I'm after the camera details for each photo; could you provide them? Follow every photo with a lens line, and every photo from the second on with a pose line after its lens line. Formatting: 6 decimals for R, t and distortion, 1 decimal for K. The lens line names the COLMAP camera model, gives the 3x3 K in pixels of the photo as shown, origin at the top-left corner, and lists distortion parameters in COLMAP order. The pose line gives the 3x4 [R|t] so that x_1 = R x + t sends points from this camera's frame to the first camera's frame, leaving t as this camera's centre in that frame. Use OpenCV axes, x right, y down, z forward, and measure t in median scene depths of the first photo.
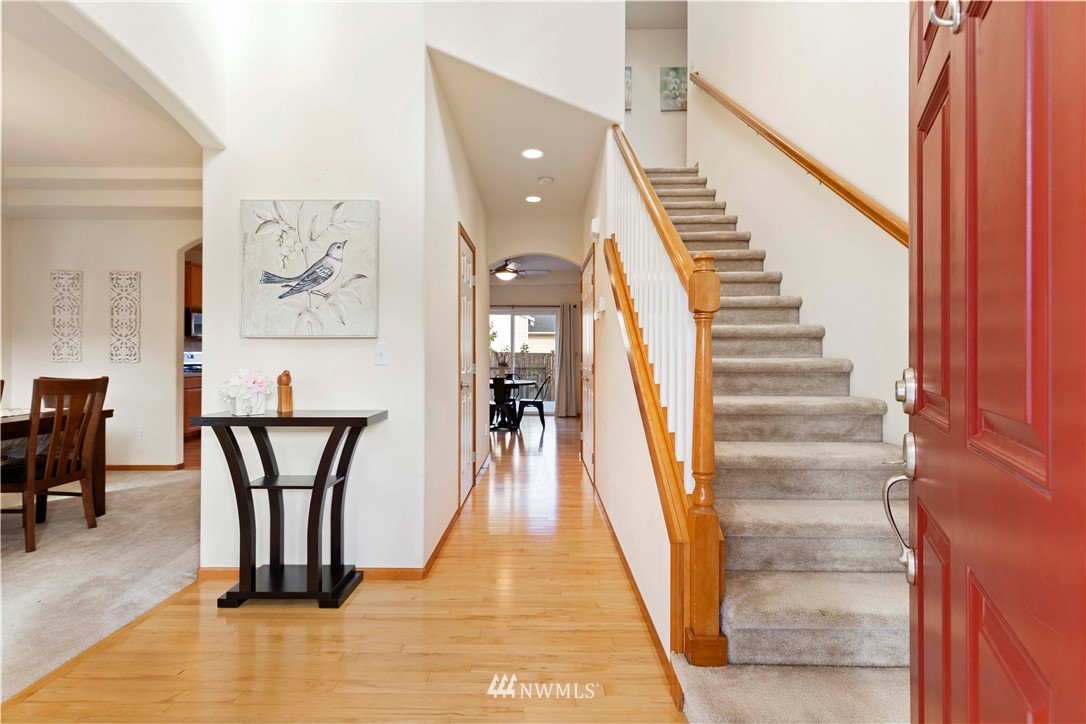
lens RADIAL K [[492.2, 0, 539.8], [0, 492.2, 358.6], [0, 0, 1]] dist [0.009274, -0.002703]
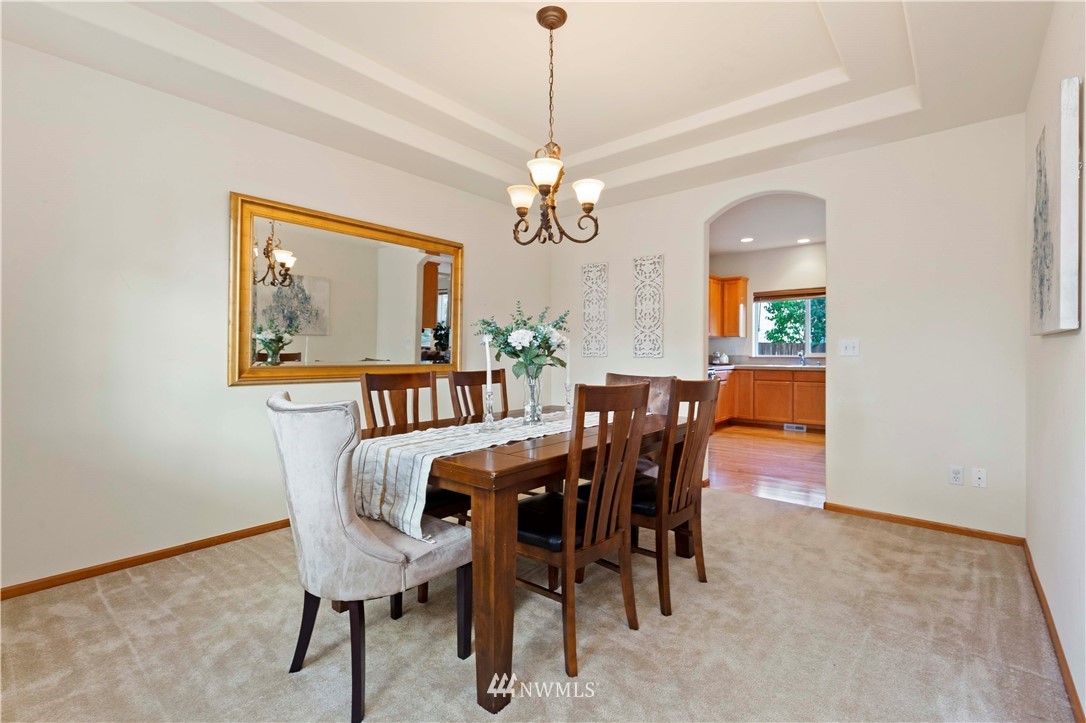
lens RADIAL K [[492.2, 0, 539.6], [0, 492.2, 355.5], [0, 0, 1]] dist [0.009274, -0.002703]
pose [[0.761643, -0.000315, -0.647997, -0.602951], [0.000863, 0.999999, 0.000528, 0.006120], [0.647996, -0.000961, 0.761643, 0.280463]]
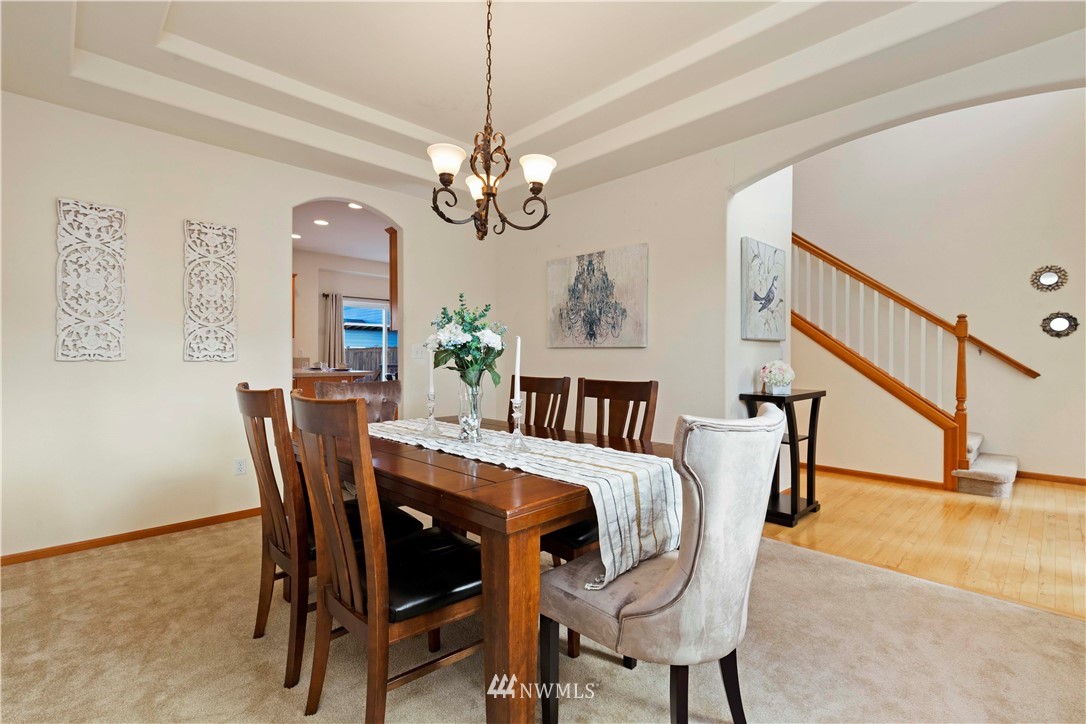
lens RADIAL K [[492.2, 0, 544.3], [0, 492.2, 358.1], [0, 0, 1]] dist [0.009274, -0.002703]
pose [[0.712804, -0.003054, 0.701357, -1.452483], [0.000214, 0.999991, 0.004137, 0.002363], [-0.701363, -0.002799, 0.712798, 0.322143]]
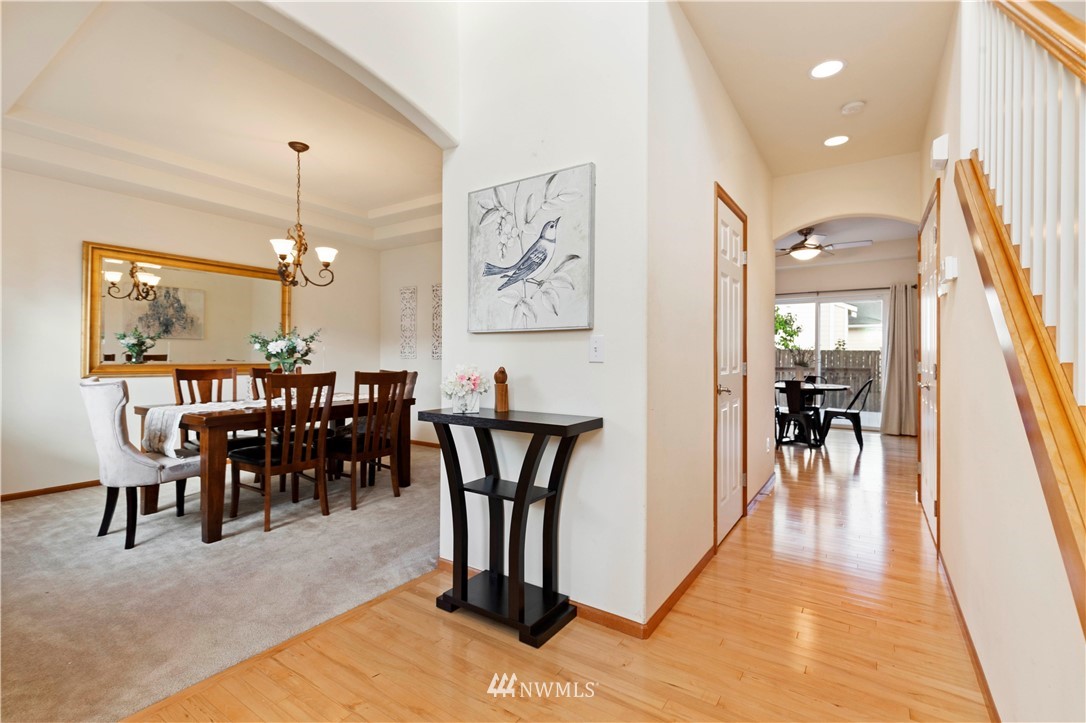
lens RADIAL K [[492.2, 0, 539.0], [0, 492.2, 356.8], [0, 0, 1]] dist [0.009274, -0.002703]
pose [[0.830936, 0.002155, -0.556364, 0.042989], [-0.002902, 0.999996, -0.000460, 0.003727], [0.556360, 0.001997, 0.830939, 0.198184]]
